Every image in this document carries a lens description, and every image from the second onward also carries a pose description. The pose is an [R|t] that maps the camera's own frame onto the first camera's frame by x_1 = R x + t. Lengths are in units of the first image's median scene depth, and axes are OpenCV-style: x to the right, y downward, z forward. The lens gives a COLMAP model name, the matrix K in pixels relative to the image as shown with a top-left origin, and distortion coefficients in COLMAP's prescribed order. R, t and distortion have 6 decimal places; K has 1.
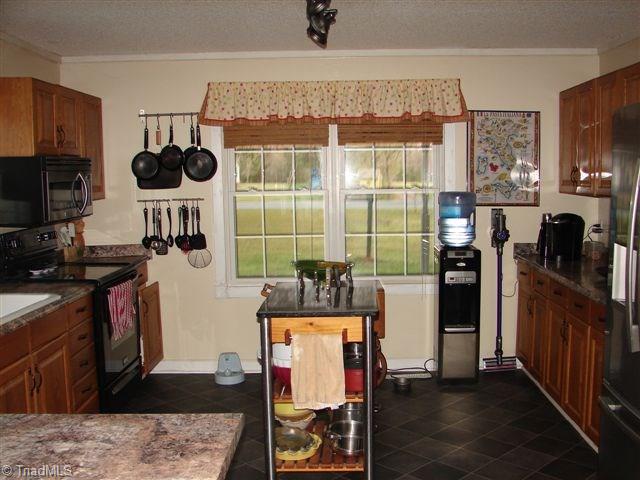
lens RADIAL K [[700.9, 0, 329.2], [0, 700.9, 241.3], [0, 0, 1]] dist [-0.254241, 0.356016]
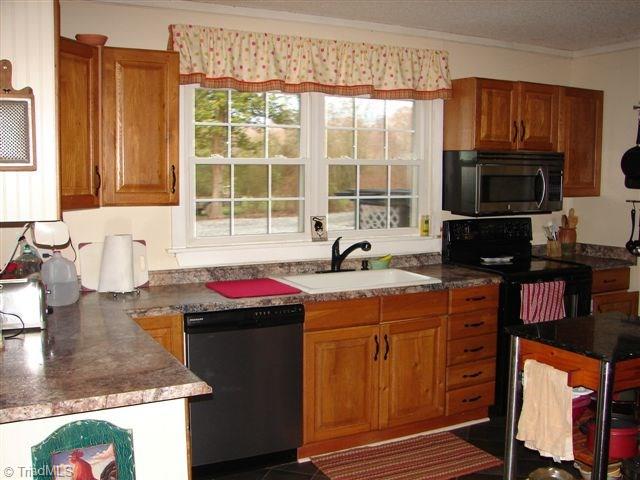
lens RADIAL K [[700.9, 0, 329.2], [0, 700.9, 241.3], [0, 0, 1]] dist [-0.254241, 0.356016]
pose [[0.478891, 0.108319, -0.871166, 0.208257], [-0.098881, 0.992699, 0.069074, -0.017836], [0.872288, 0.053063, 0.486105, 0.136668]]
